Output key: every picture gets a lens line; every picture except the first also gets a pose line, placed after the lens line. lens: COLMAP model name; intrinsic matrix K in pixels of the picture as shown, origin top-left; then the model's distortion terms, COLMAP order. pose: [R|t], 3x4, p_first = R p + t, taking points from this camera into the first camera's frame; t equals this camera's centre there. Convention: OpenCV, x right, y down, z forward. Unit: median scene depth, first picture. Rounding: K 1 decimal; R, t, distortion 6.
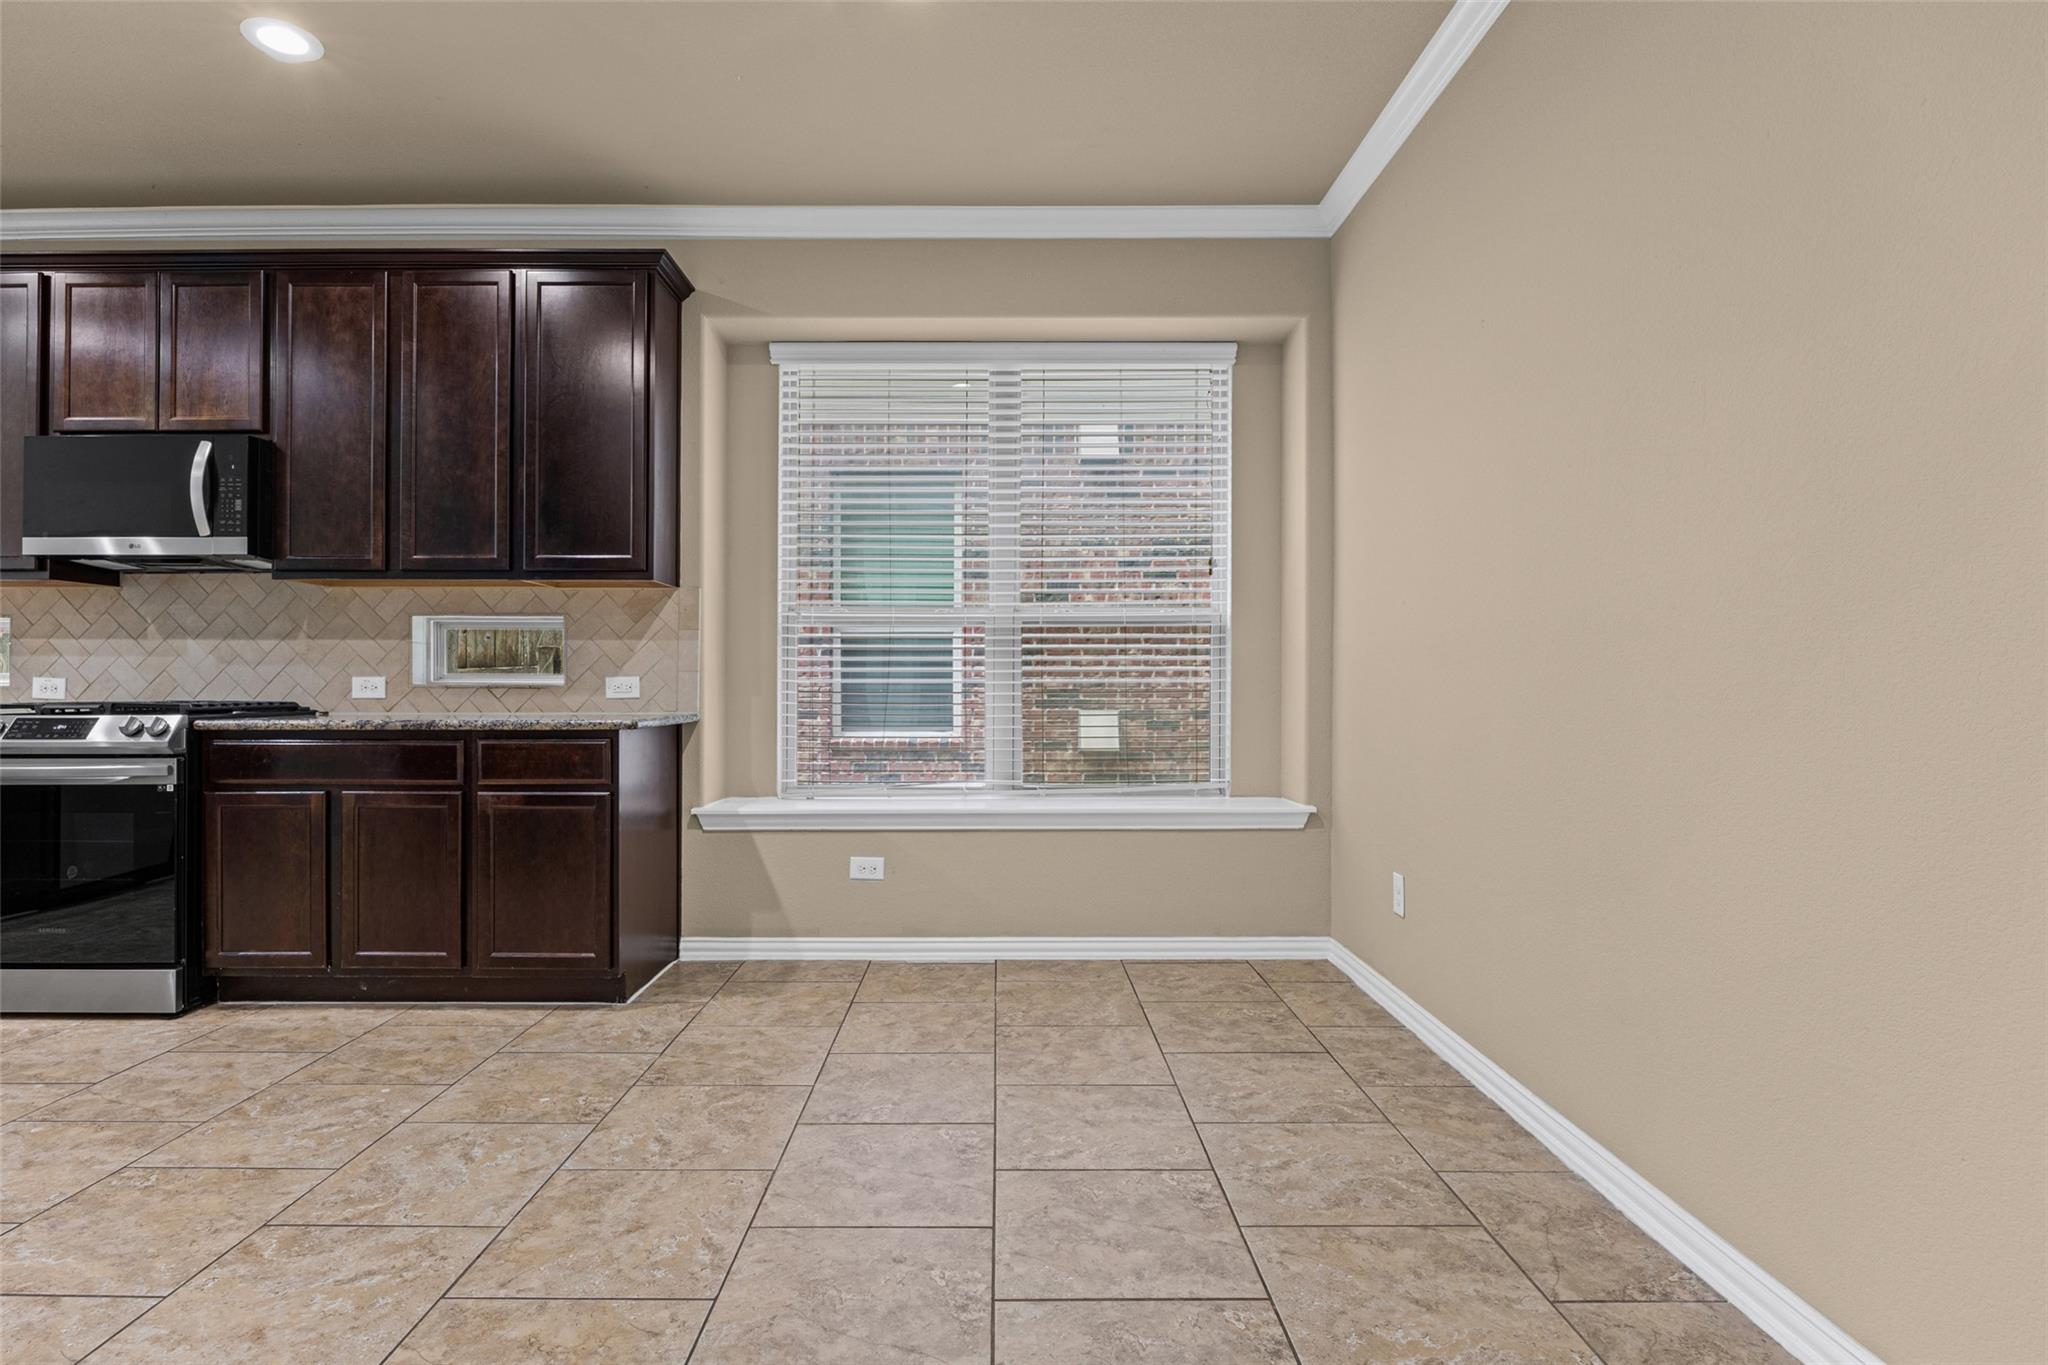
lens RADIAL K [[1105.4, 0, 1024.0], [0, 1105.4, 682.5], [0, 0, 1]] dist [-0.001102, -0.000846]
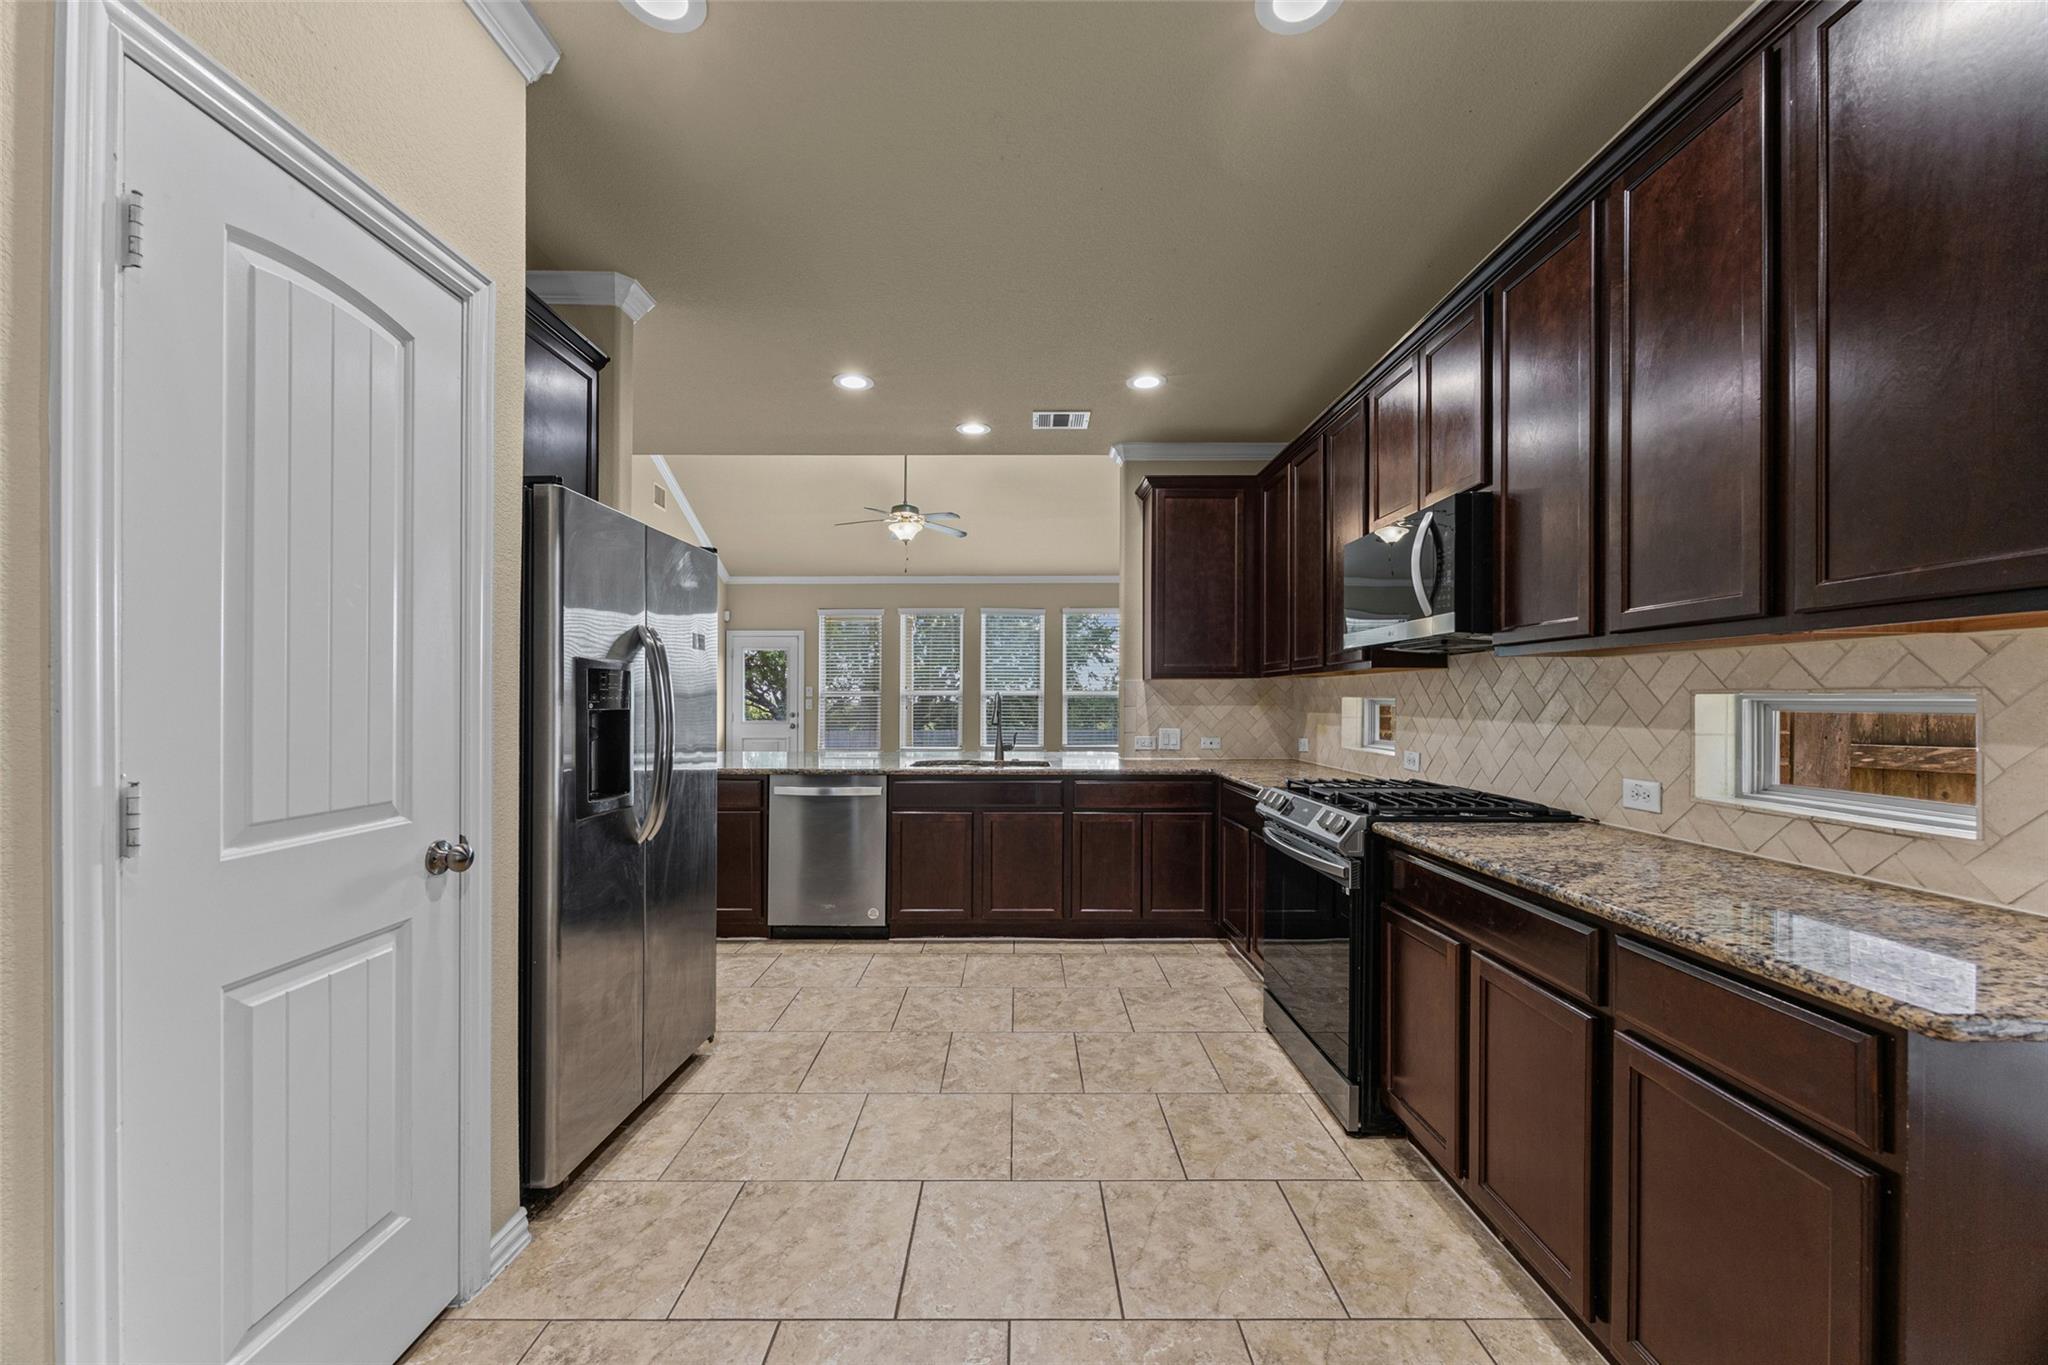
lens RADIAL K [[776.1, 0, 1023.1], [0, 776.1, 693.7], [0, 0, 1]] dist [-0.002320, -0.000232]
pose [[-0.010057, -0.004853, -0.999938, -0.085891], [-0.000551, 0.999988, -0.004847, -0.058778], [0.999949, 0.000503, -0.010060, 0.608065]]
